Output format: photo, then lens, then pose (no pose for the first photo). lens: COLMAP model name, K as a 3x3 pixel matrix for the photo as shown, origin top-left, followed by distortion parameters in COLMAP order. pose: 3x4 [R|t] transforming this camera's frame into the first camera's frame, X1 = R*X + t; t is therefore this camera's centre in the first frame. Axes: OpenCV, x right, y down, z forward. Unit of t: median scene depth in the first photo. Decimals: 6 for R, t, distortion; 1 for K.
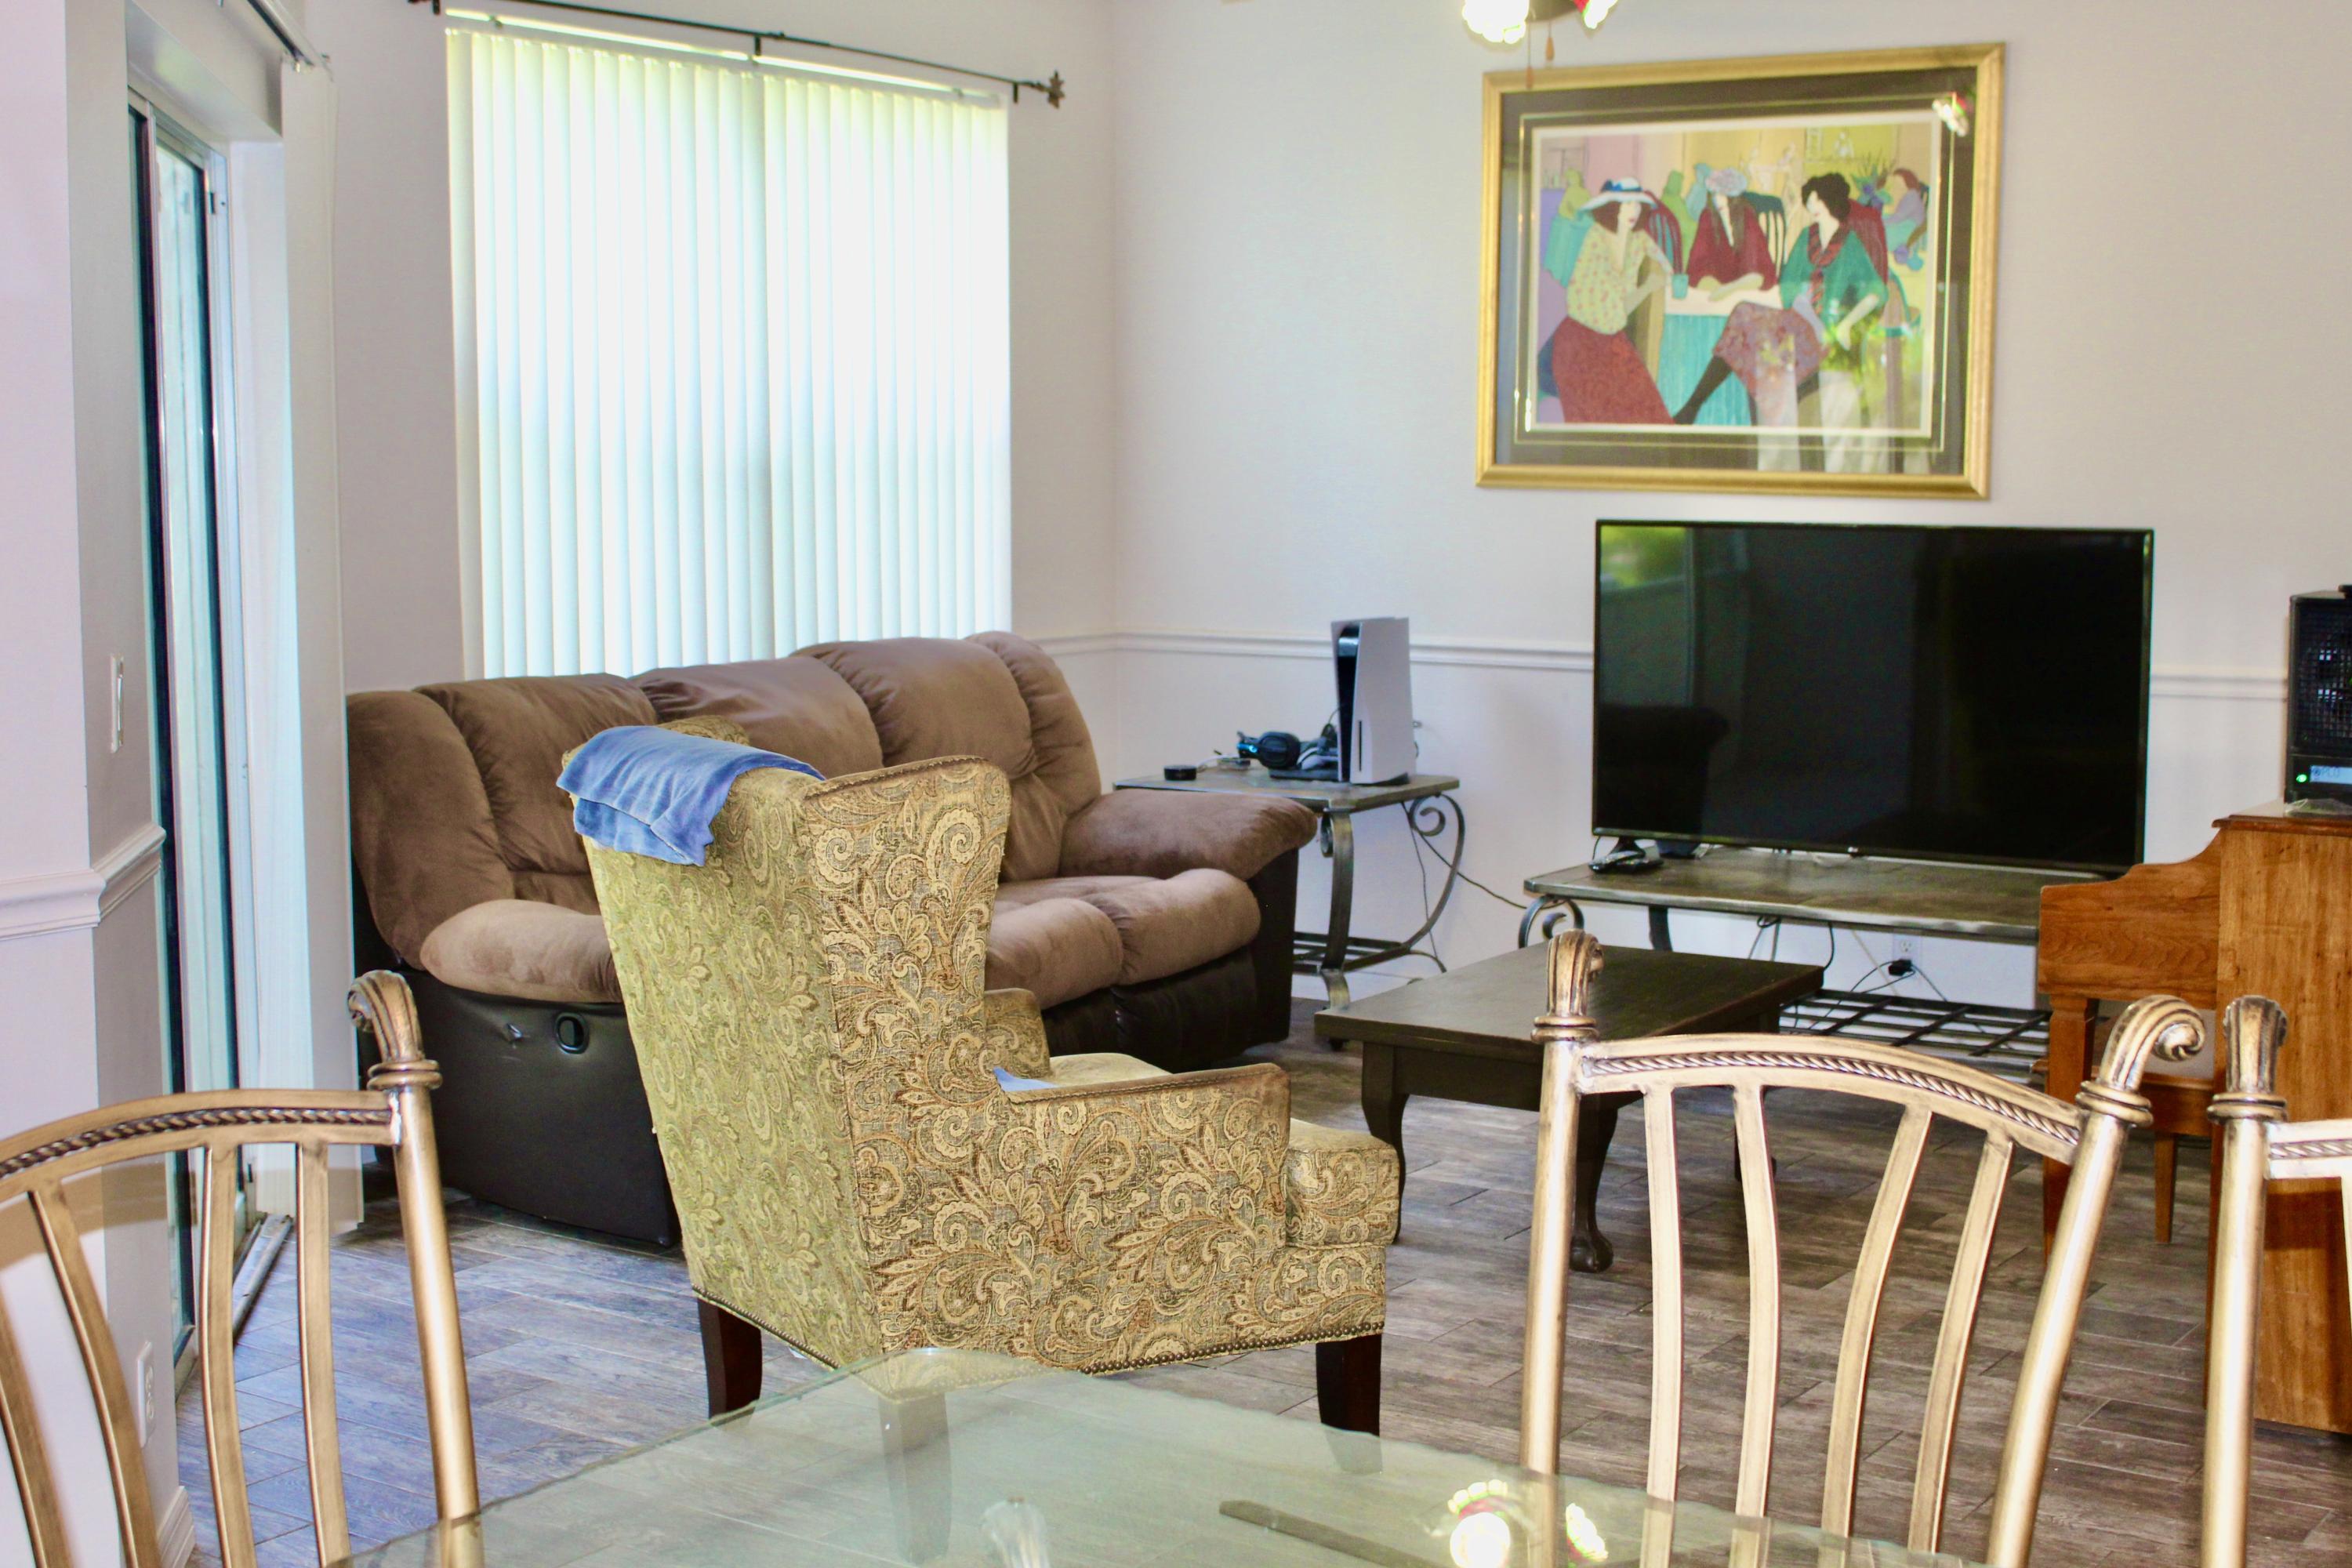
lens RADIAL K [[2992.2, 0, 1176.0], [0, 2992.2, 784.0], [0, 0, 1]] dist [-0.152162, 0.238991]
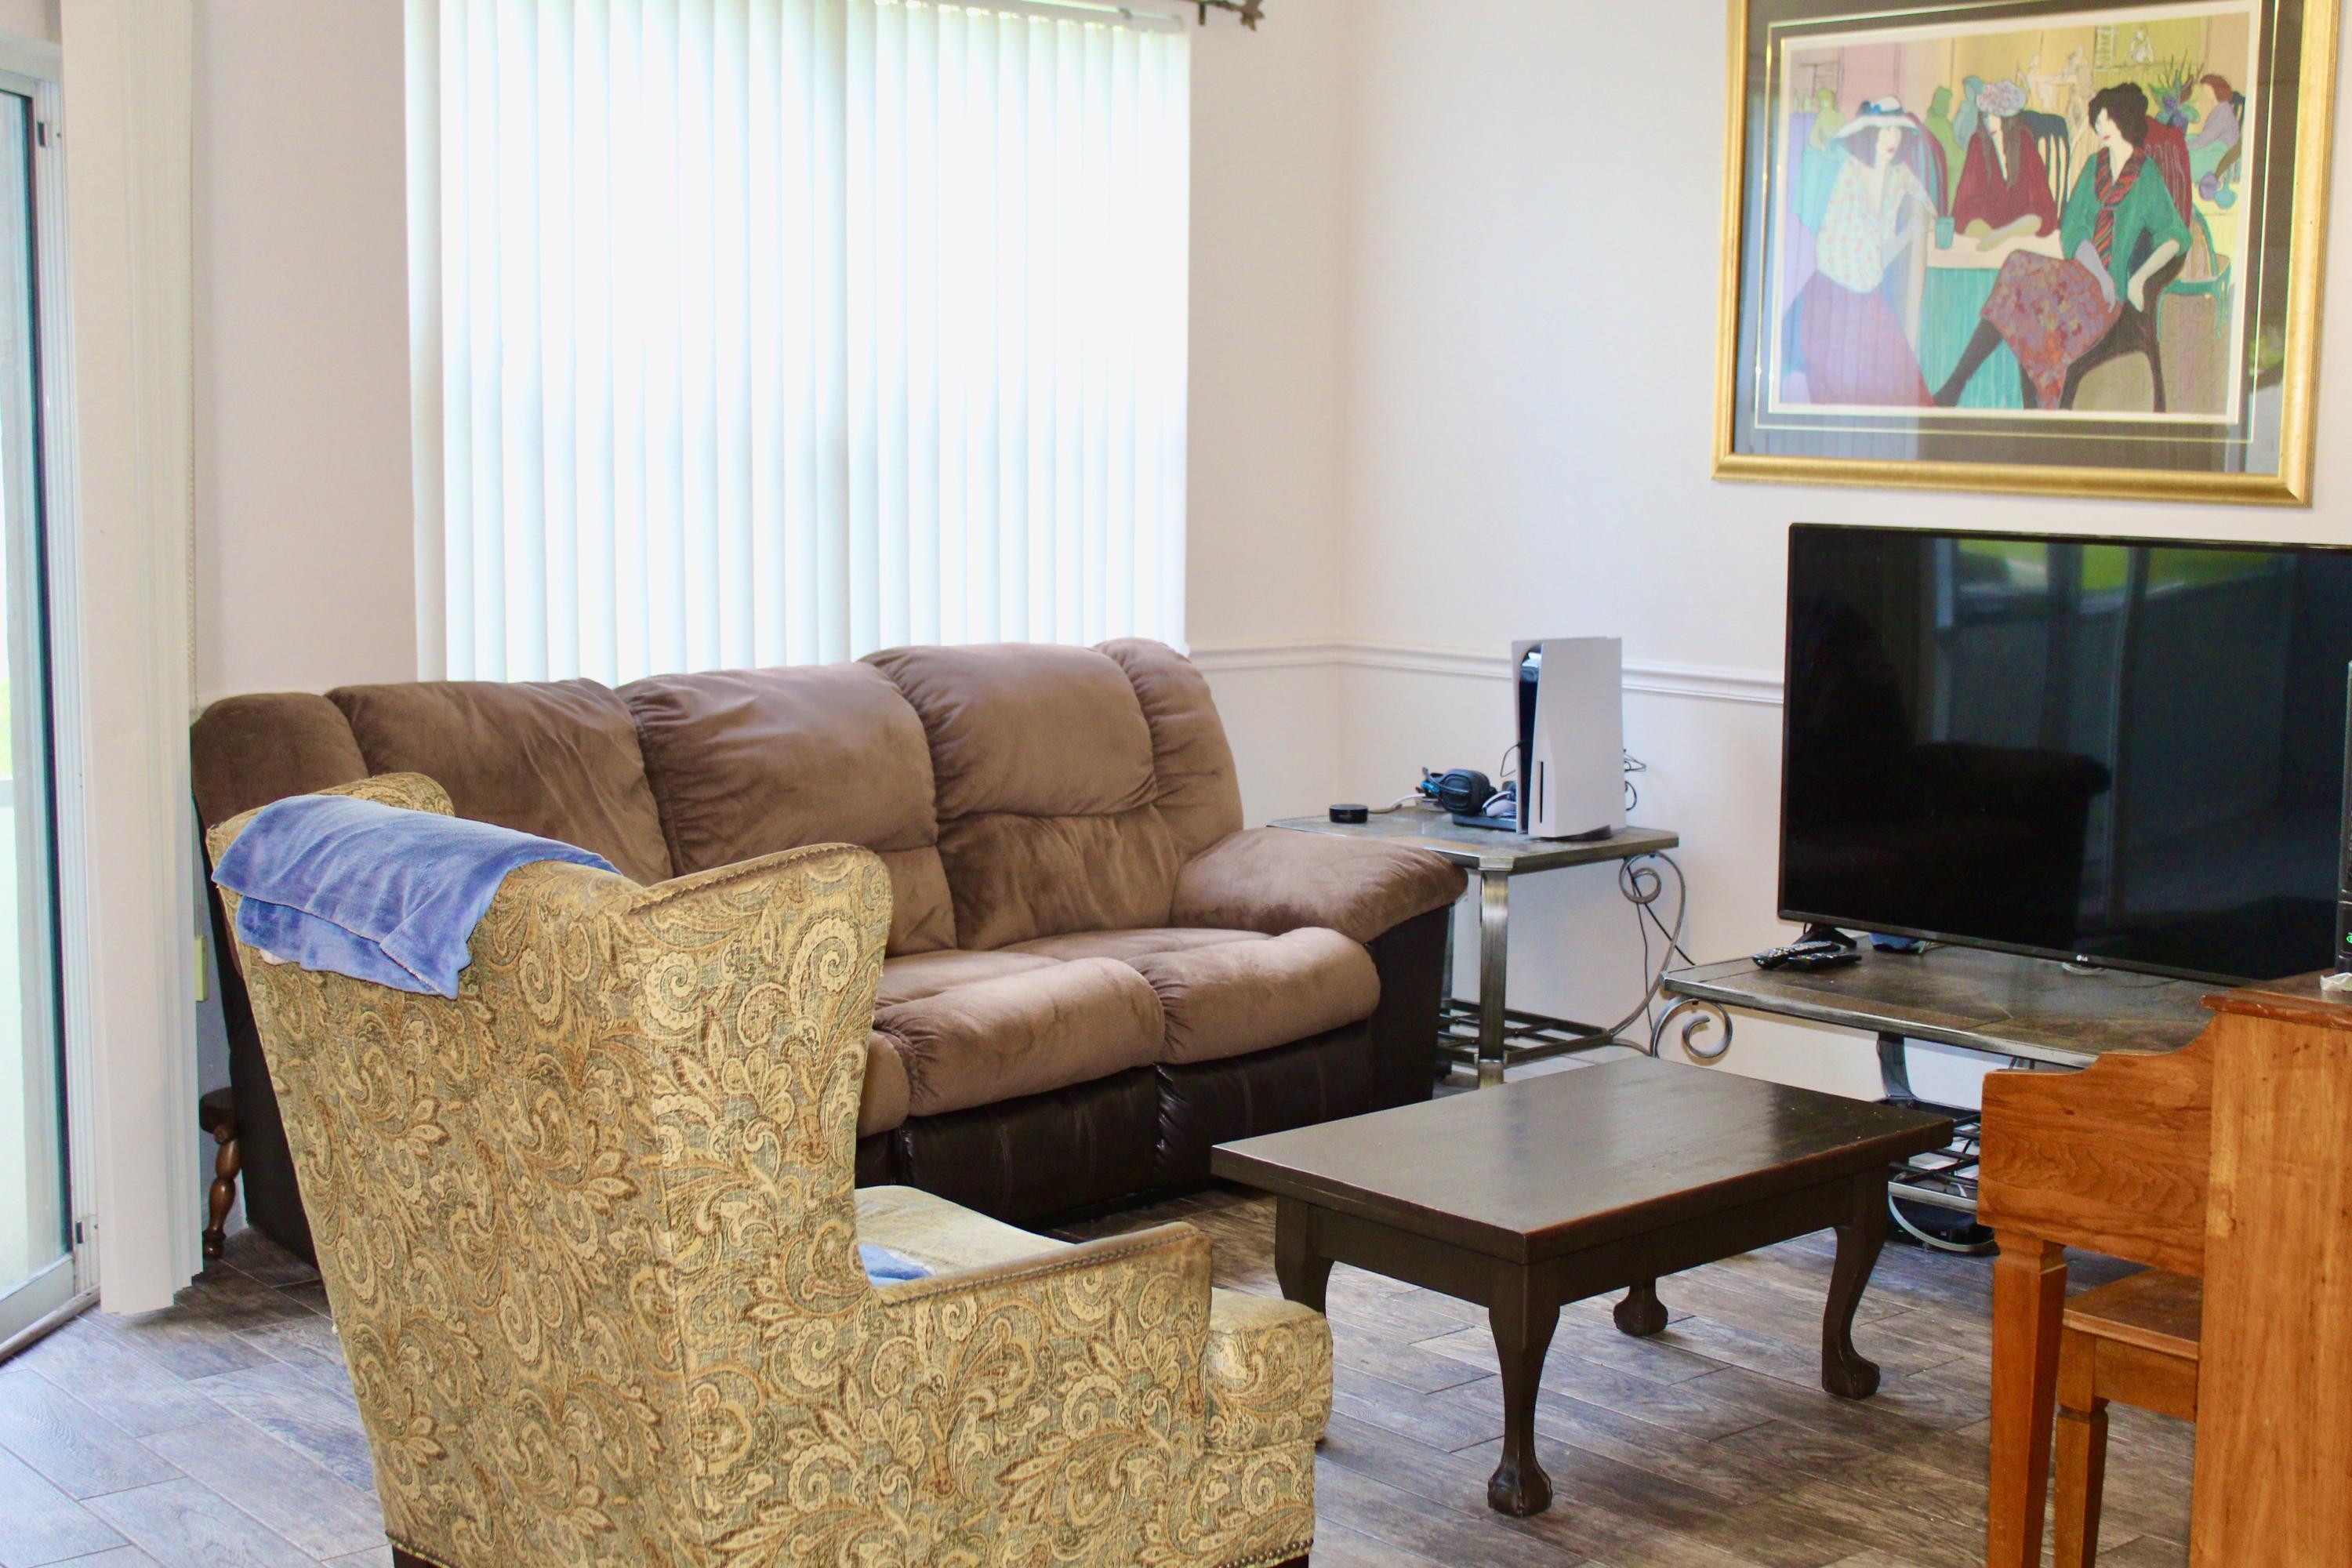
lens RADIAL K [[2992.2, 0, 1176.0], [0, 2992.2, 784.0], [0, 0, 1]] dist [-0.152162, 0.238991]
pose [[0.966658, 0.040700, -0.252818, 0.180438], [-0.039422, 0.999171, 0.010119, -0.020011], [0.253020, 0.000185, 0.967461, 0.185502]]
